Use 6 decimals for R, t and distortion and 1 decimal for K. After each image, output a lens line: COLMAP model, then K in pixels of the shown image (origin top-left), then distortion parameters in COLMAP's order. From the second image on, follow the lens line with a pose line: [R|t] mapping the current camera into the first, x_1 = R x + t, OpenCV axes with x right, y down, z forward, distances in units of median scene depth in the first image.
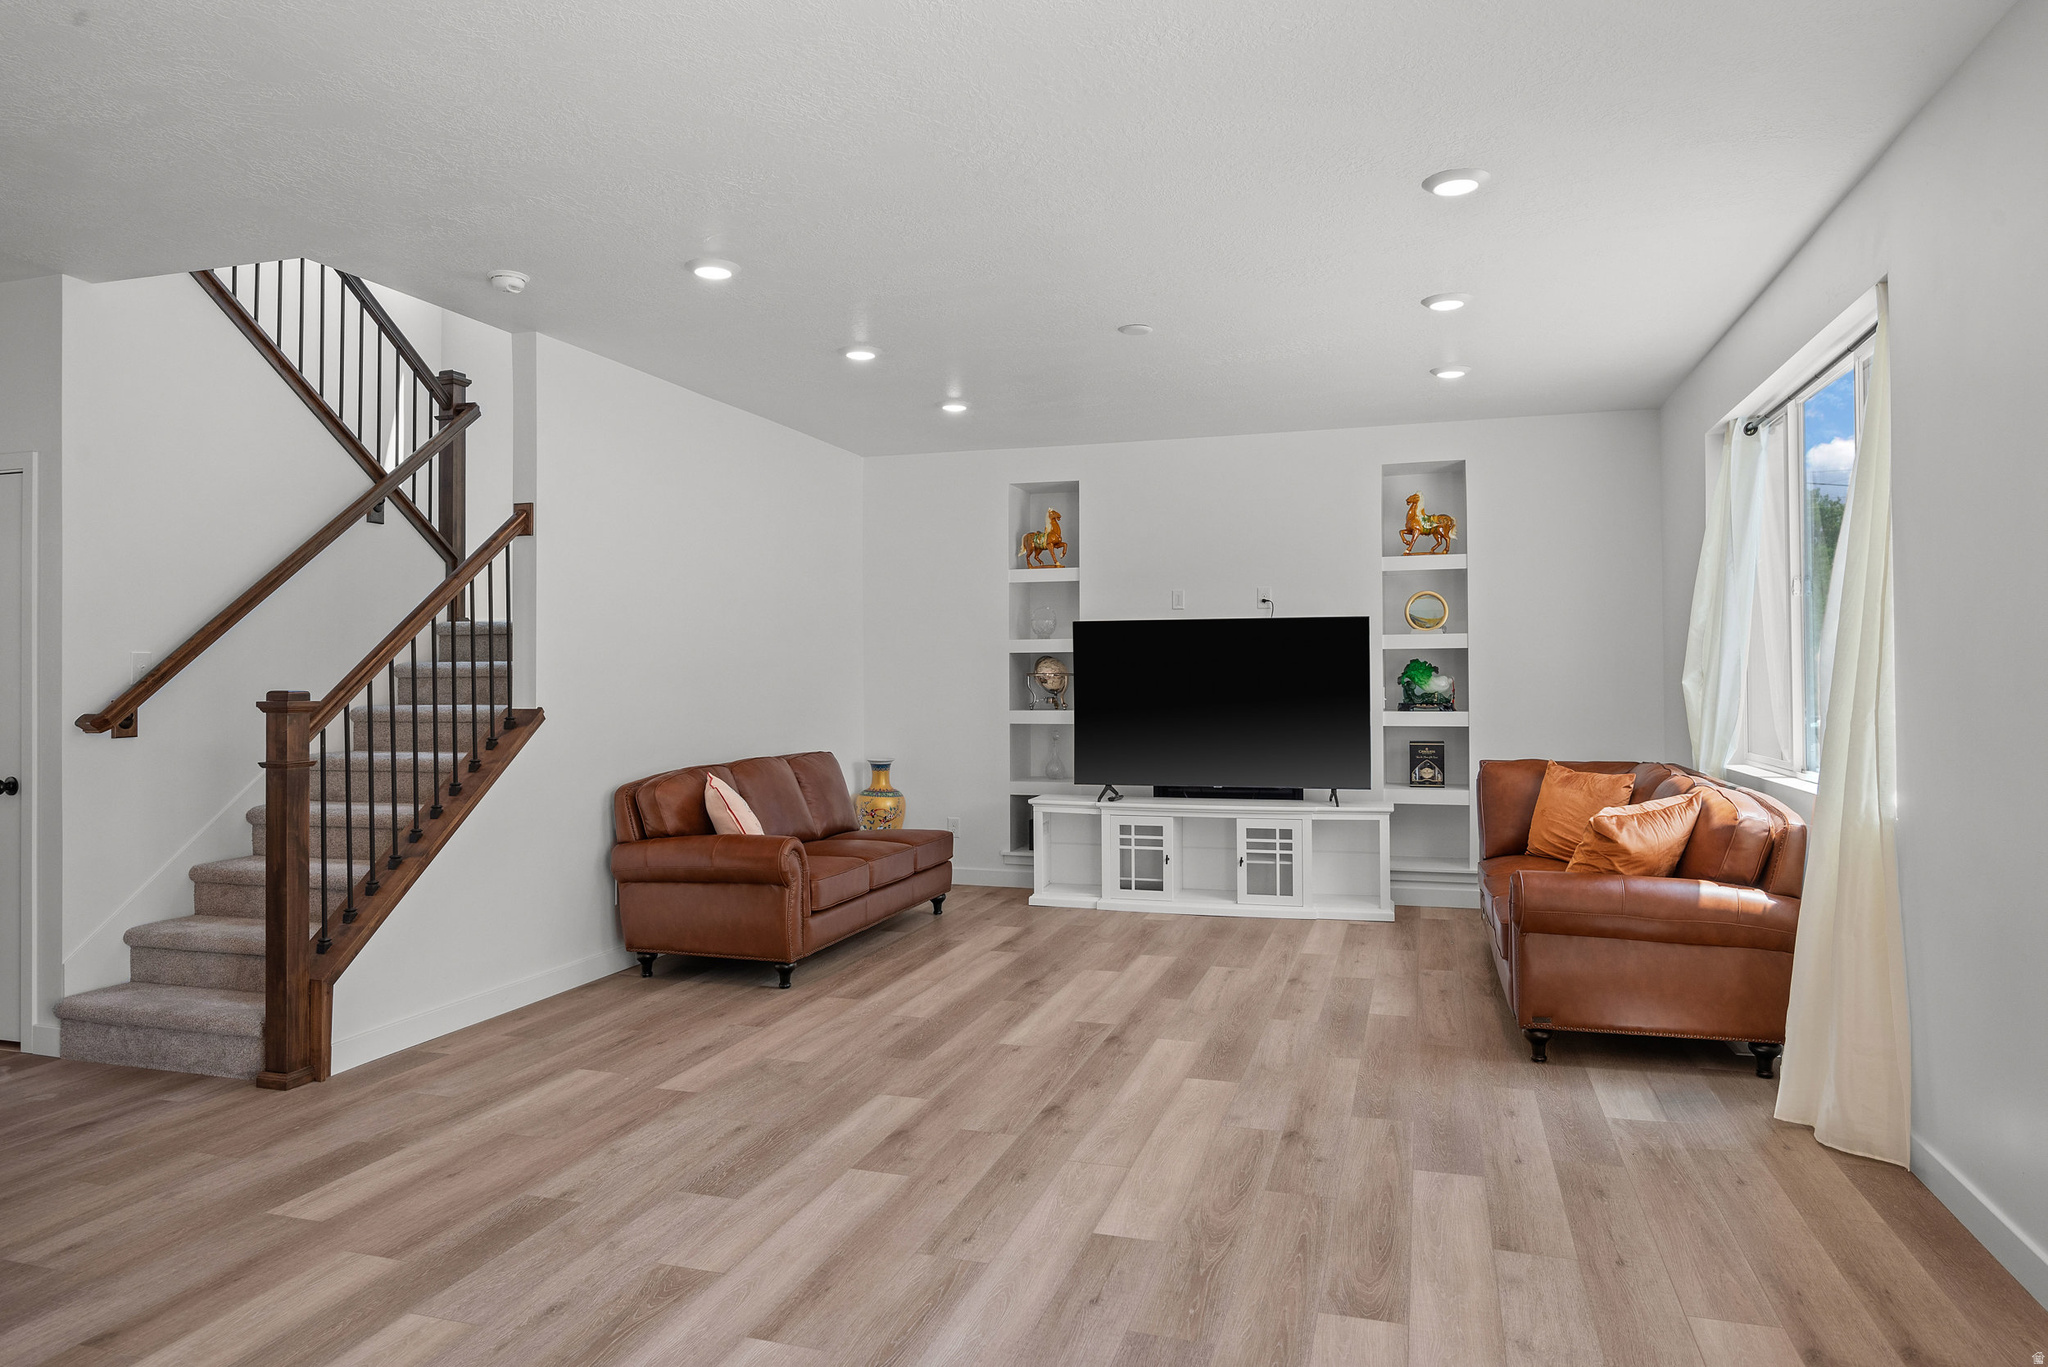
lens RADIAL K [[1278.8, 0, 1011.4], [0, 1278.8, 666.4], [0, 0, 1]] dist [-0.000137, -0.000659]
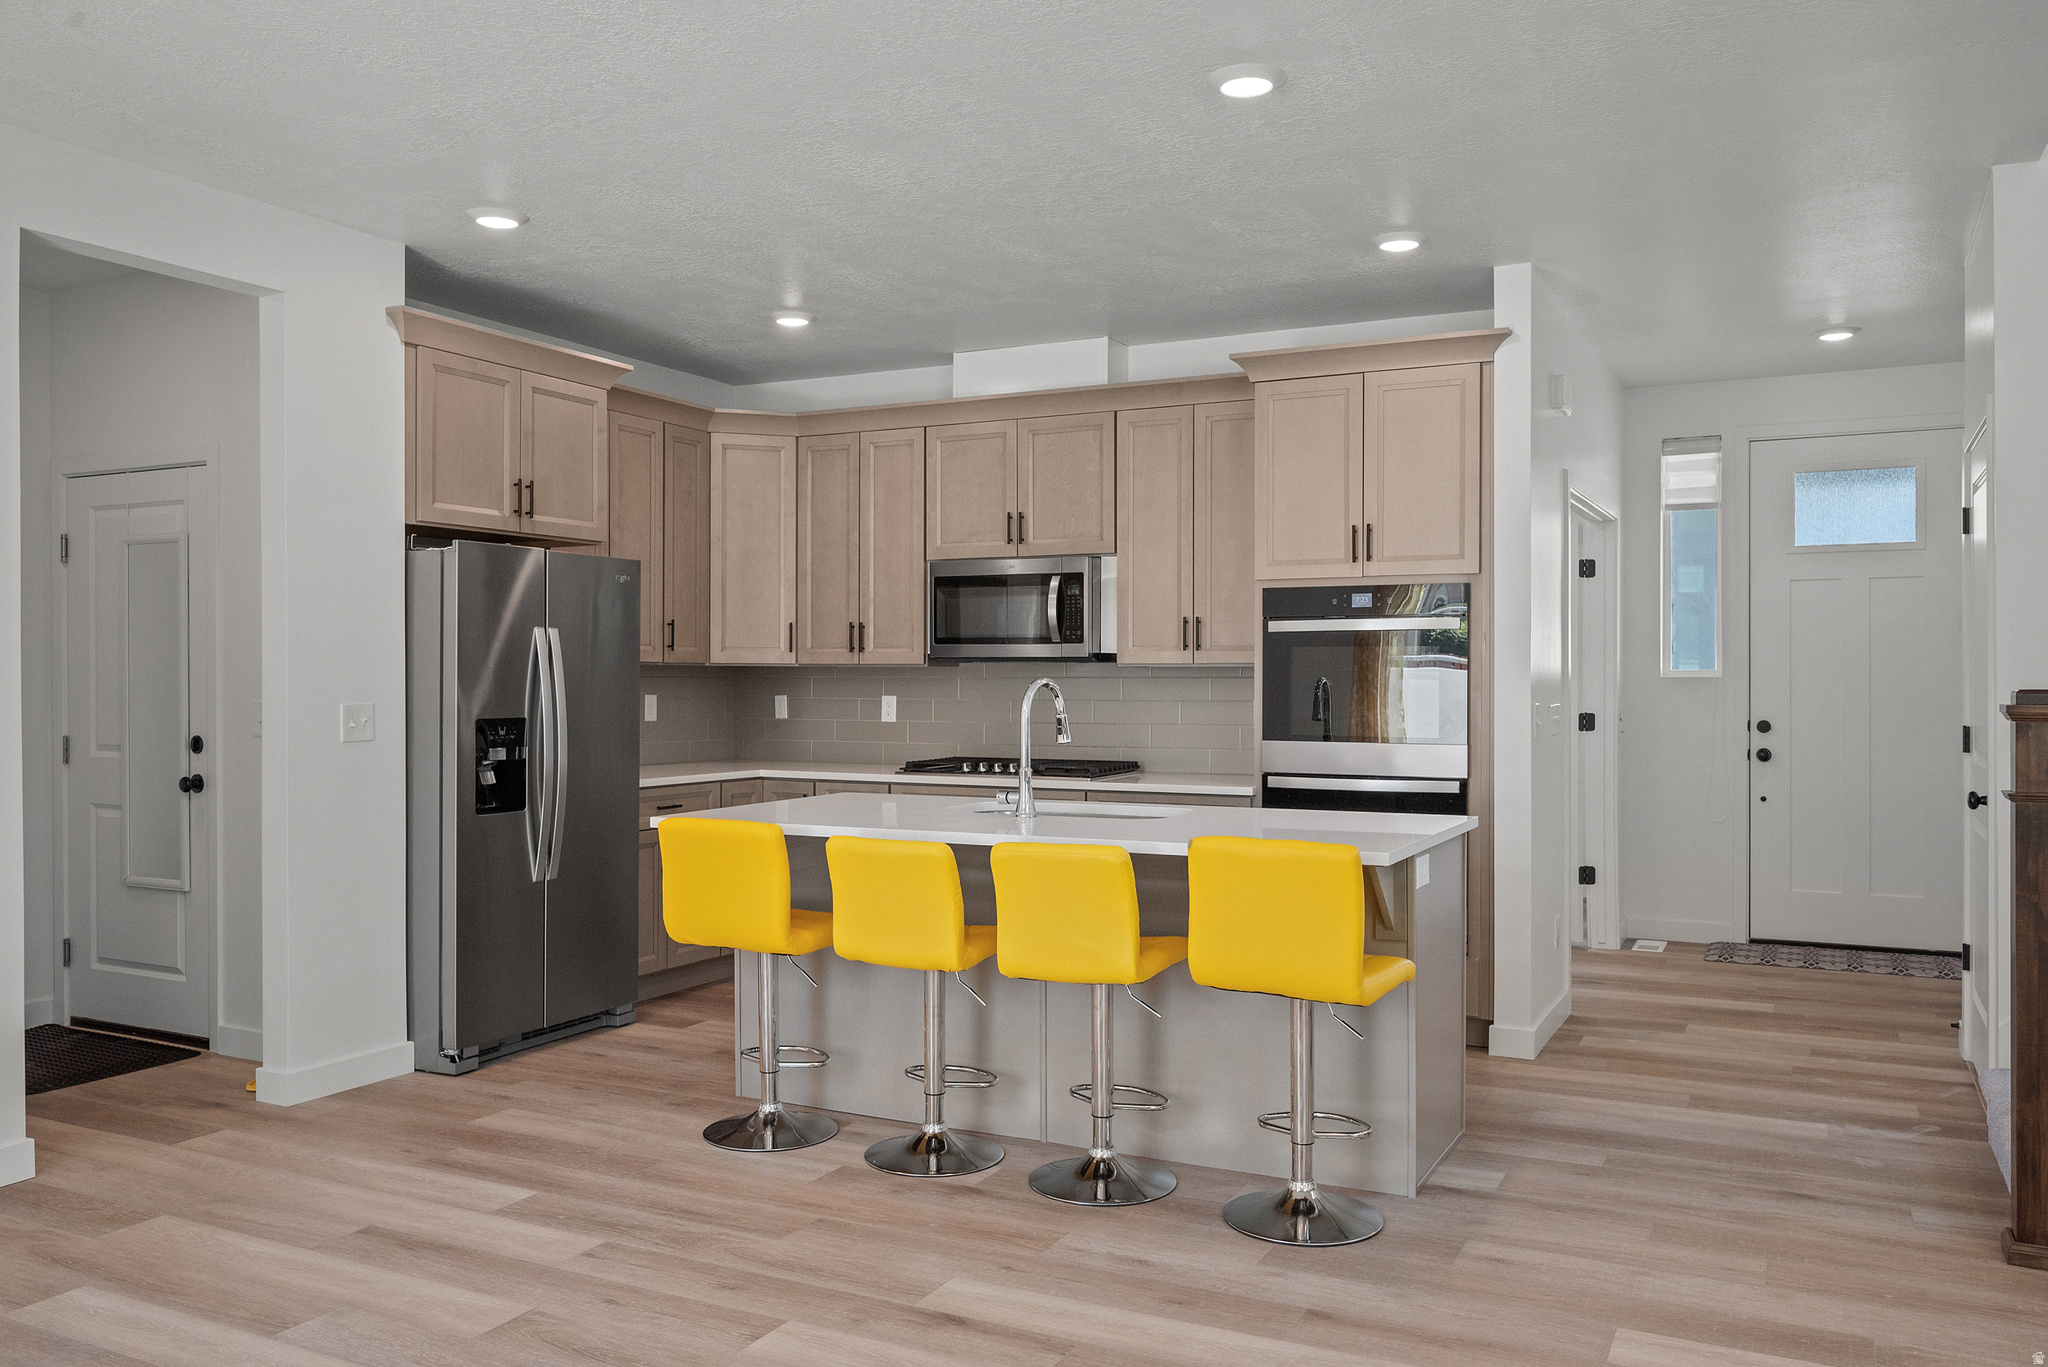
lens RADIAL K [[1545.4, 0, 1018.5], [0, 1545.4, 693.4], [0, 0, 1]] dist [0.004531, -0.008146]
pose [[-0.159043, 0.014639, -0.987163, 0.310711], [0.011319, 0.999851, 0.013003, 0.004252], [0.987207, -0.009105, -0.159185, 0.548792]]
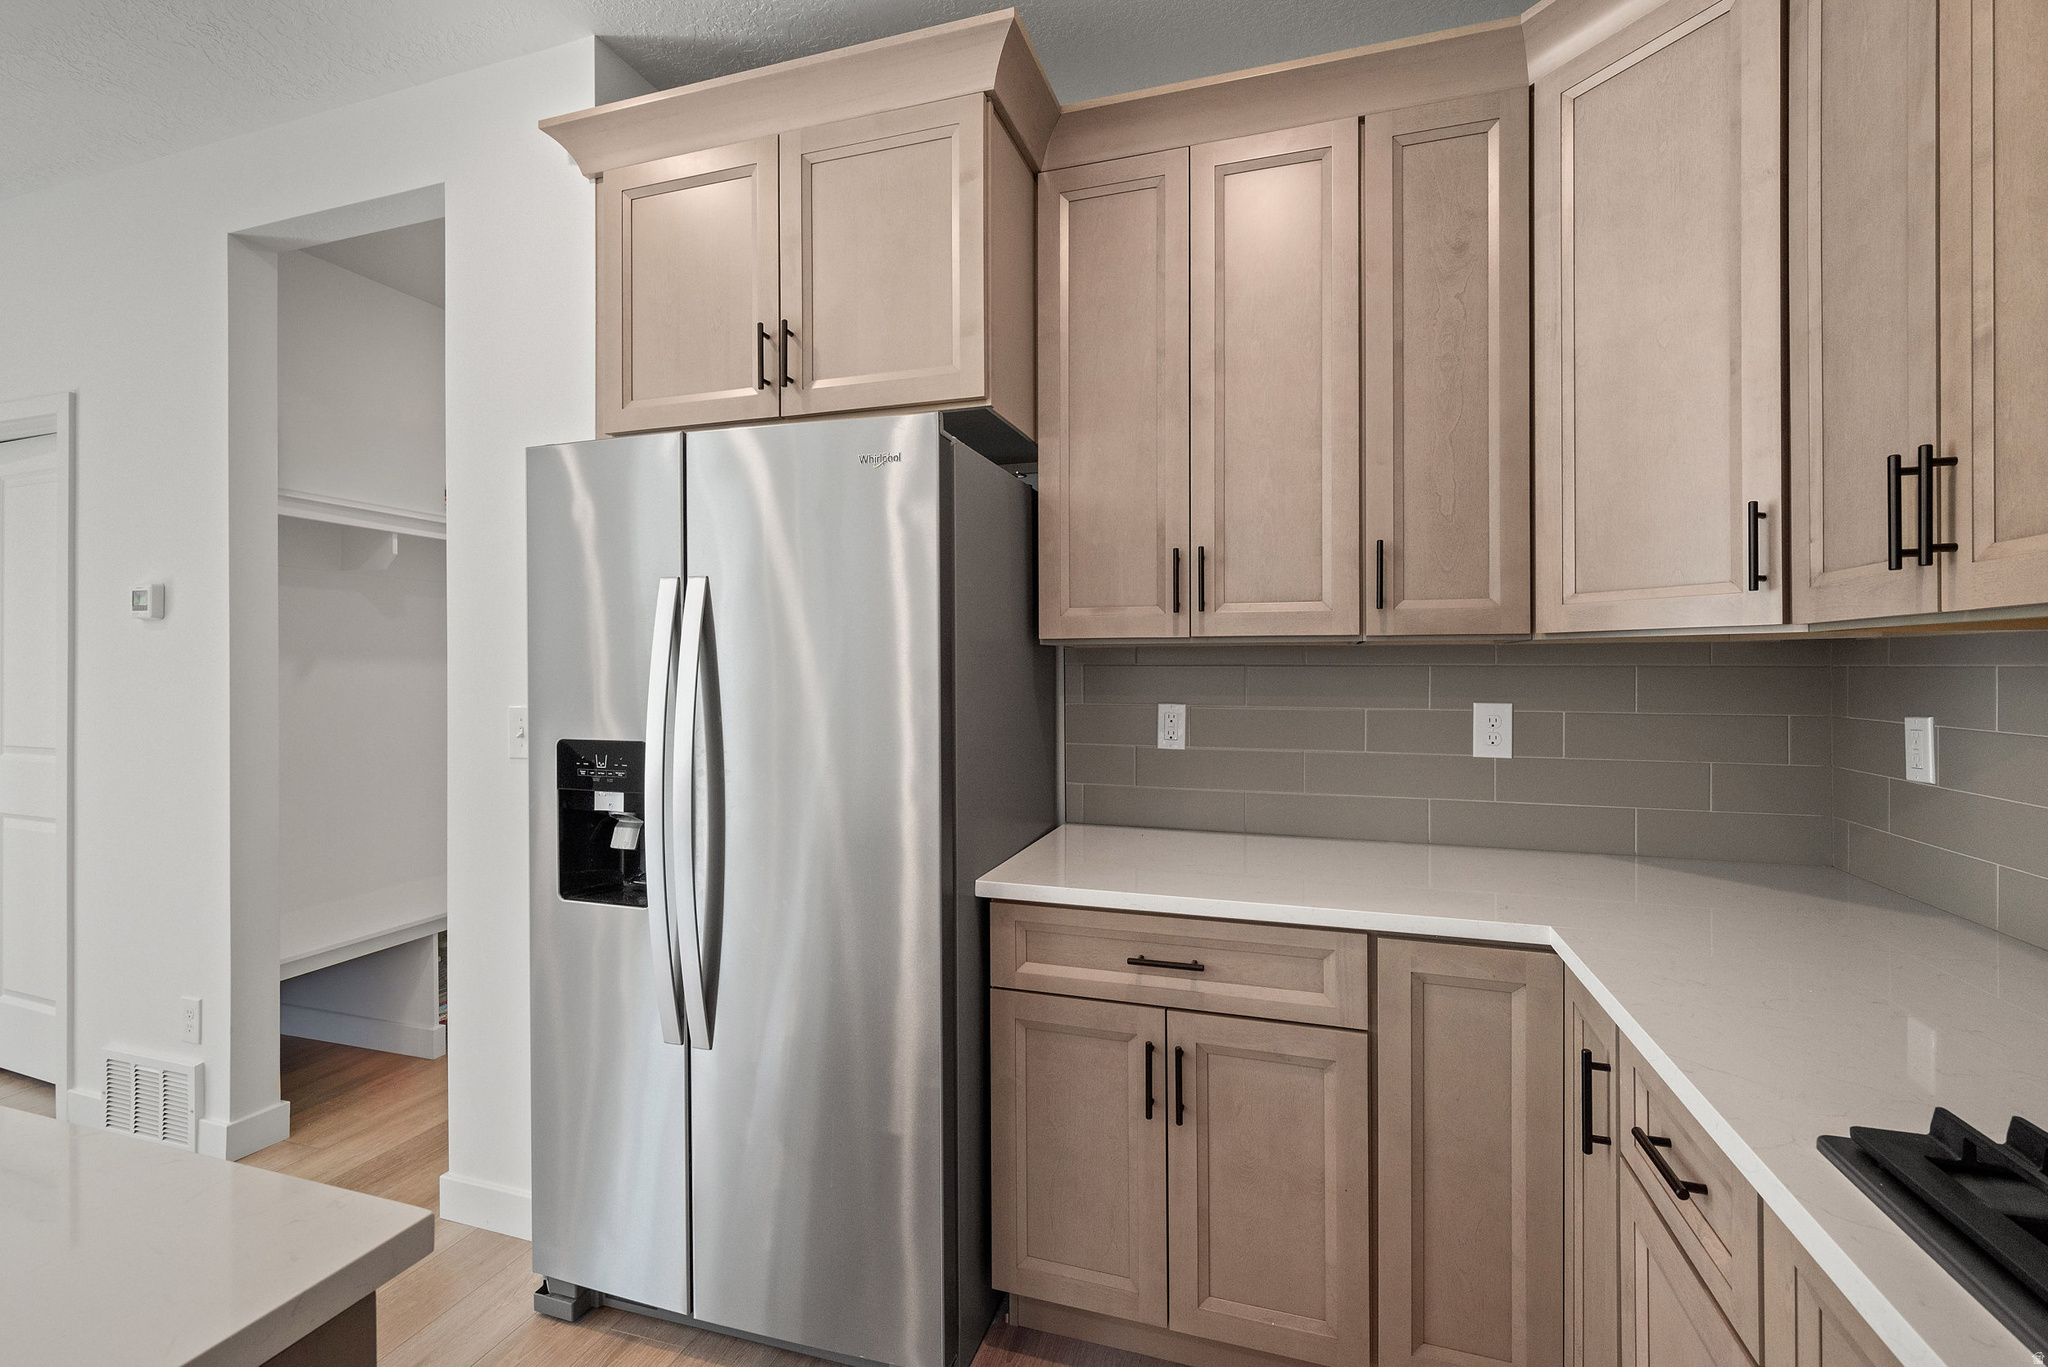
lens RADIAL K [[876.2, 0, 1048.7], [0, 876.2, 659.0], [0, 0, 1]] dist [0.003876, 0.000371]
pose [[-0.999930, 0.006703, -0.009775, -0.973423], [0.006921, 0.999724, -0.022432, 0.008197], [0.009622, -0.022498, -0.999701, 0.363769]]
